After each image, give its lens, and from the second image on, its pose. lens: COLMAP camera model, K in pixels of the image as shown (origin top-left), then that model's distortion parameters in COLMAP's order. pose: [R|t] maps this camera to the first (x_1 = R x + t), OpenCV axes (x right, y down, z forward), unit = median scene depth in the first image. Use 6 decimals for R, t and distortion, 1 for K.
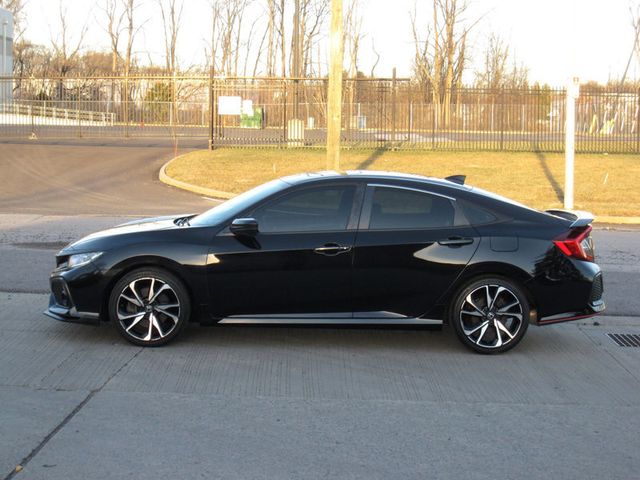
lens RADIAL K [[1308.6, 0, 319.9], [0, 1308.6, 242.1], [0, 0, 1]] dist [-0.171117, 0.000000]
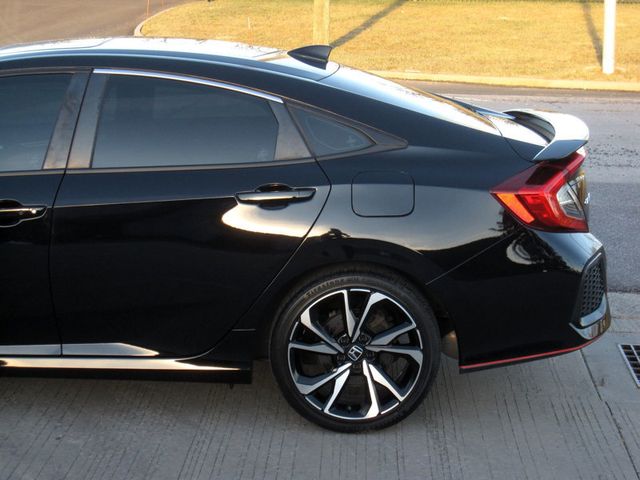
lens RADIAL K [[1308.6, 0, 314.8], [0, 1308.6, 238.2], [0, 0, 1]] dist [-0.171117, 0.000000]
pose [[0.998845, 0.000628, -0.048044, 0.044413], [0.004647, 0.993966, 0.109592, -0.011329], [0.047823, -0.109689, 0.992815, 0.172731]]
